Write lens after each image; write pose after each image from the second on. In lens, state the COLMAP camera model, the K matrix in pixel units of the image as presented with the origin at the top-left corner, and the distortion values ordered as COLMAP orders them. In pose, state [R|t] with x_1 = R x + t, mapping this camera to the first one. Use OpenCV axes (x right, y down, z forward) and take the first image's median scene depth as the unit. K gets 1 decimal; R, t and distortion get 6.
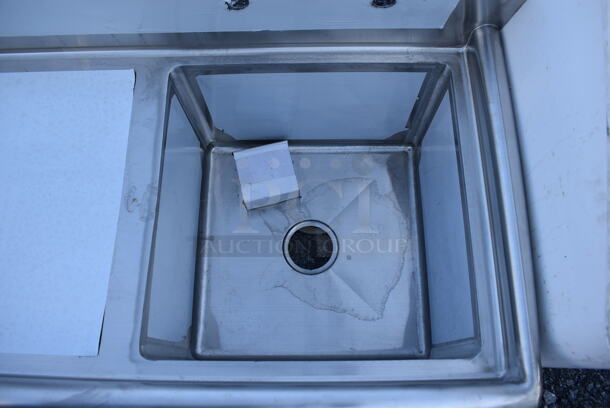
lens RADIAL K [[462.1, 0, 305.0], [0, 462.1, 204.0], [0, 0, 1]] dist [-0.090073, 0.003053]
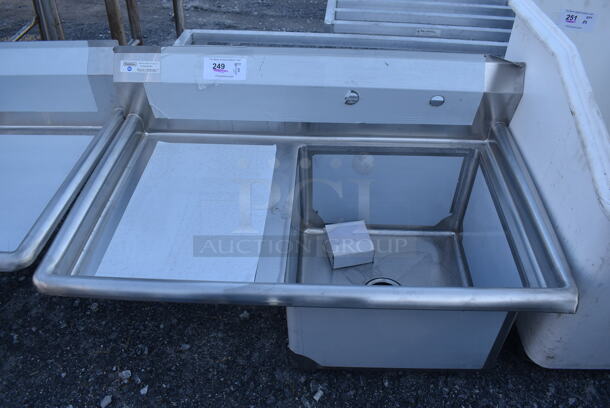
lens RADIAL K [[462.1, 0, 305.0], [0, 462.1, 204.0], [0, 0, 1]] dist [-0.090073, 0.003053]
pose [[0.998908, 0.028302, -0.037178, -0.206751], [-0.042824, 0.872802, -0.486193, 0.625417], [0.018689, 0.487254, 0.873060, -0.275895]]
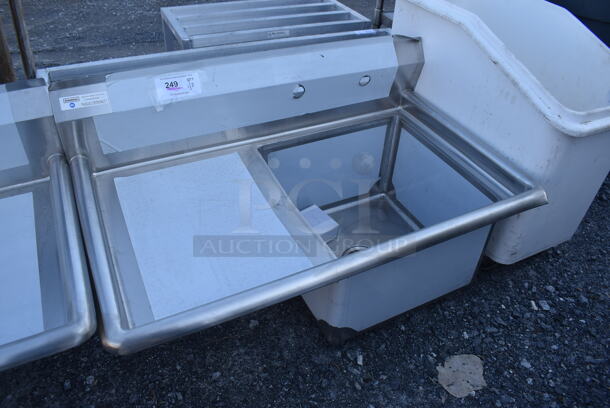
lens RADIAL K [[462.1, 0, 305.0], [0, 462.1, 204.0], [0, 0, 1]] dist [-0.090073, 0.003053]
pose [[0.896026, -0.251919, 0.365615, -0.770986], [0.404505, 0.802684, -0.438263, 0.631623], [-0.183067, 0.540588, 0.821128, -0.261939]]
